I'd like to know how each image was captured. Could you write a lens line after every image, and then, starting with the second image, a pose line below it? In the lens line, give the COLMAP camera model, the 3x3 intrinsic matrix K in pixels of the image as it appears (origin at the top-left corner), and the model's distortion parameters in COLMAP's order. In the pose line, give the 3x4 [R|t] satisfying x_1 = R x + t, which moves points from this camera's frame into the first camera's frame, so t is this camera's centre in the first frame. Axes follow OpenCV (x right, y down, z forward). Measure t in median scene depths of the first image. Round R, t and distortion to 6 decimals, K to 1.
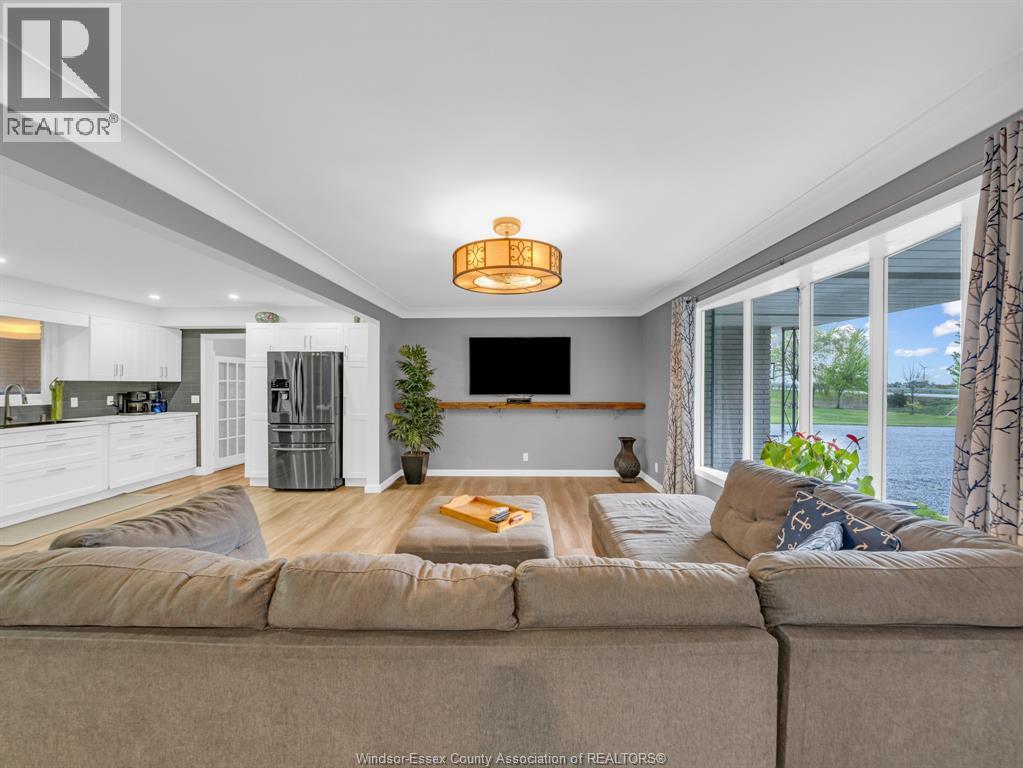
lens RADIAL K [[391.6, 0, 511.5], [0, 391.6, 384.0], [0, 0, 1]] dist [0.000830, 0.000072]
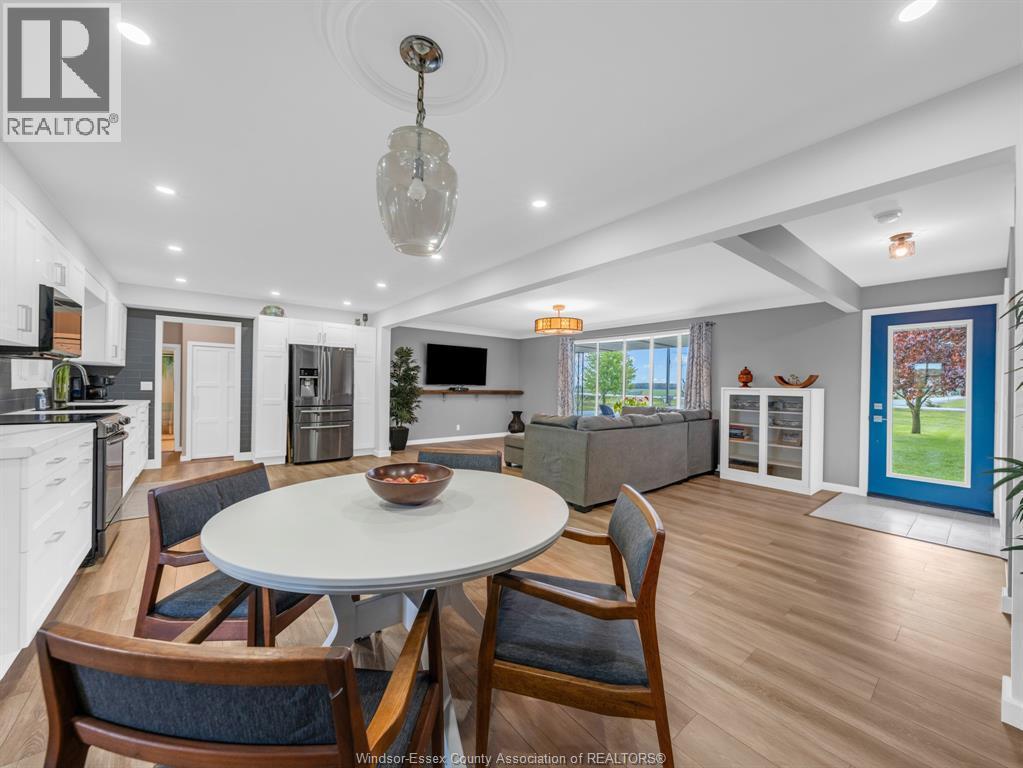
lens RADIAL K [[391.6, 0, 511.5], [0, 391.6, 384.0], [0, 0, 1]] dist [0.000830, 0.000072]
pose [[0.768856, 0.014095, 0.639267, -0.796639], [-0.016764, 0.999858, -0.001883, 0.024035], [-0.639203, -0.009269, 0.768983, -0.272677]]
